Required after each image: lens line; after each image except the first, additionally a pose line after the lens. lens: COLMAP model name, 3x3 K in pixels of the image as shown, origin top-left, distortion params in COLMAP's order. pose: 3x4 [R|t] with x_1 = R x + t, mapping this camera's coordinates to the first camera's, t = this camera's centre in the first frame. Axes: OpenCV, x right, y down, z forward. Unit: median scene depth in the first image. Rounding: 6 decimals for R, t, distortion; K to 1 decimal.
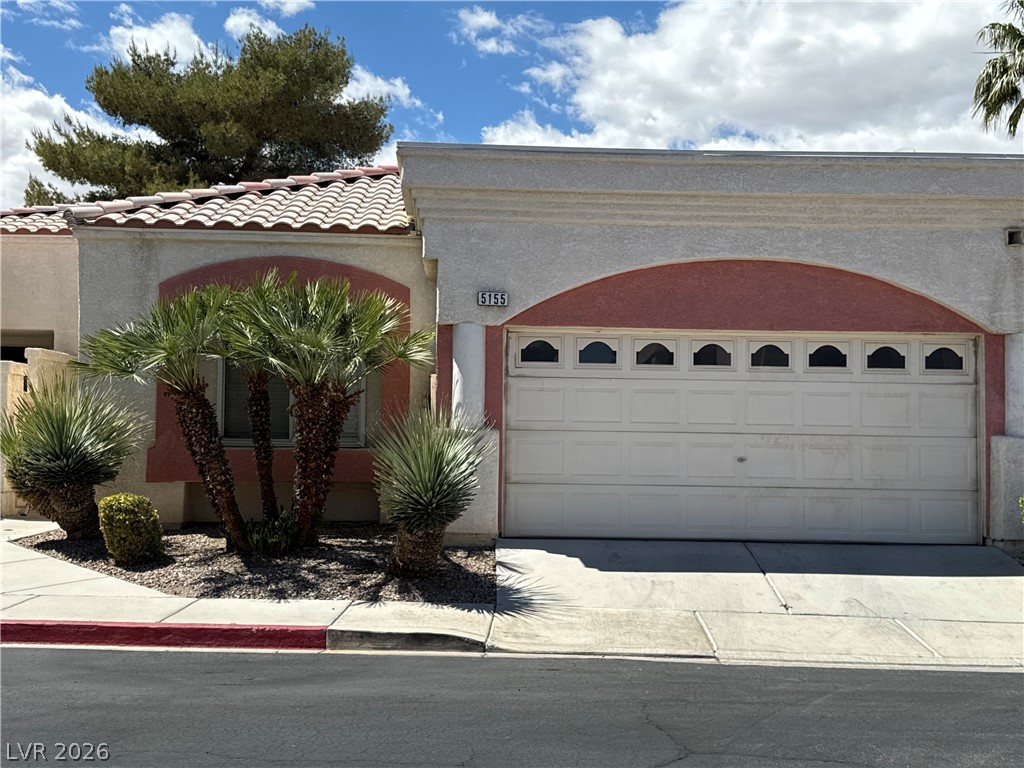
lens RADIAL K [[1236.9, 0, 512.0], [0, 1236.9, 384.0], [0, 0, 1]] dist [0.274645, -0.760179]
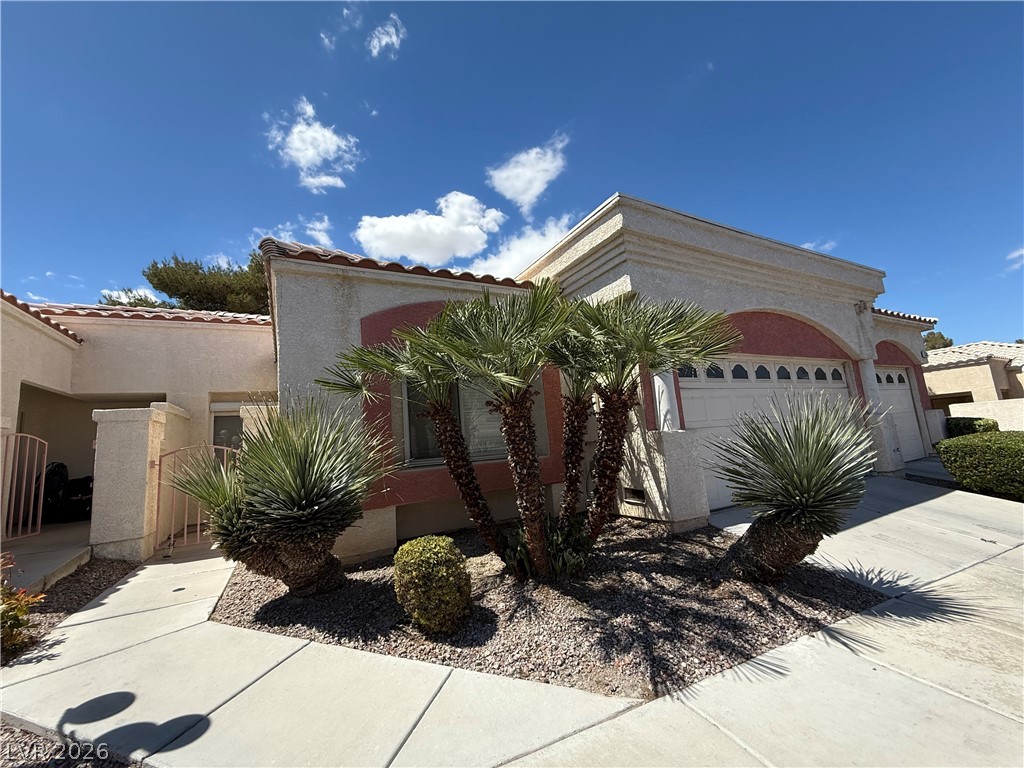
lens RADIAL K [[415.3, 0, 512.0], [0, 415.3, 384.0], [0, 0, 1]] dist [0.000510, -0.000218]
pose [[0.894063, -0.019967, 0.447496, -0.345042], [0.068256, 0.993413, -0.092044, 0.017287], [-0.442710, 0.112838, 0.889537, 0.678208]]
